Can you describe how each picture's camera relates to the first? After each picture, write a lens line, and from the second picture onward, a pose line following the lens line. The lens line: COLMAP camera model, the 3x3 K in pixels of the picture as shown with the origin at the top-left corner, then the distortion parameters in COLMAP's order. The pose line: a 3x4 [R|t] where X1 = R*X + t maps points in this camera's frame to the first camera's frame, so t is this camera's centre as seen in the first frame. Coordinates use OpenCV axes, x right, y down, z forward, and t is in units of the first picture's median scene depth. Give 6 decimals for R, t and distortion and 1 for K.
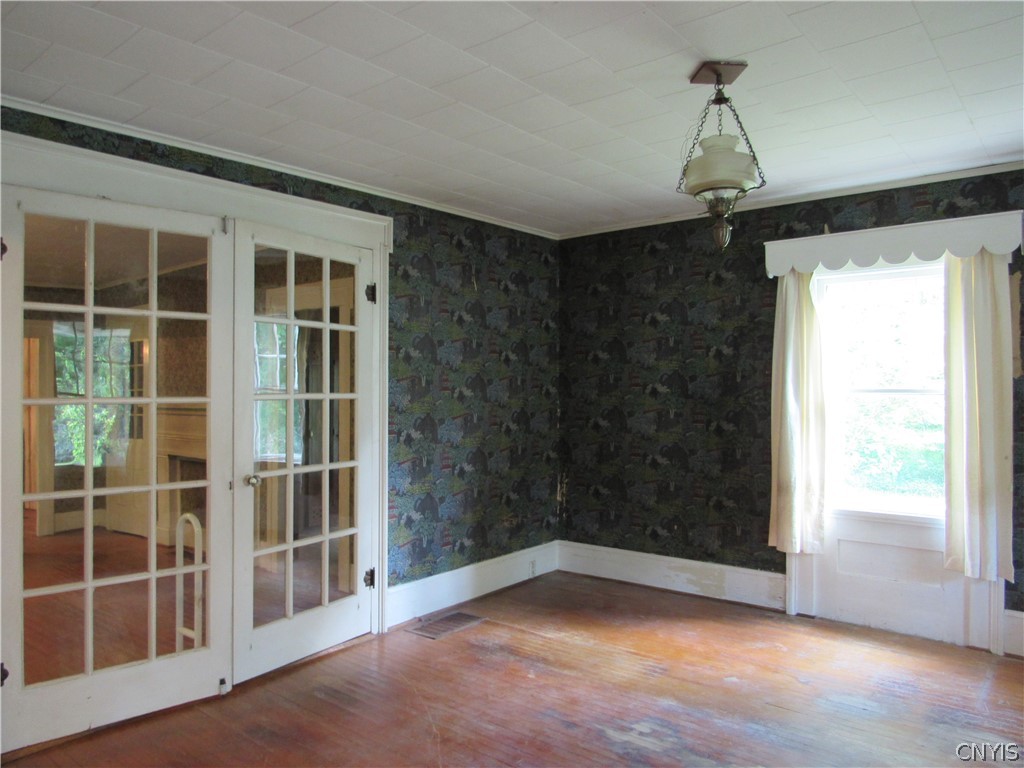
lens RADIAL K [[735.2, 0, 512.9], [0, 735.2, 385.2], [0, 0, 1]] dist [0.005270, 0.005375]
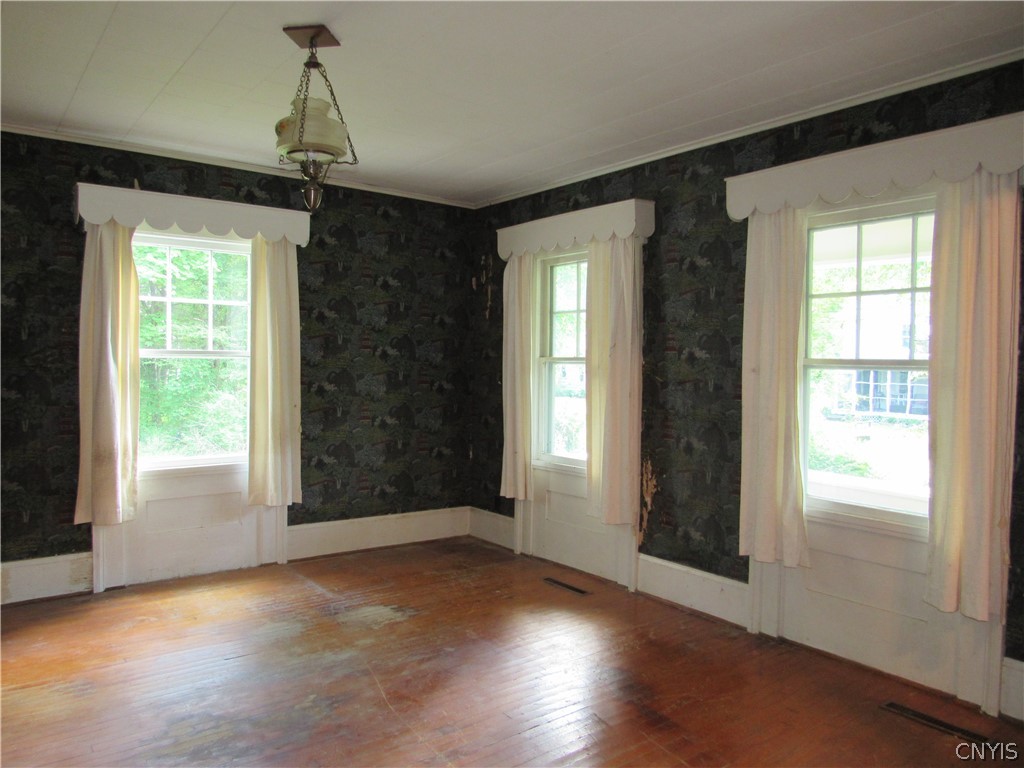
lens RADIAL K [[735.2, 0, 510.7], [0, 735.2, 382.6], [0, 0, 1]] dist [0.005270, 0.005375]
pose [[0.266401, -0.029400, 0.963414, -0.394051], [-0.016951, 0.999237, 0.035180, 0.005695], [-0.963713, -0.025703, 0.265700, 0.272636]]
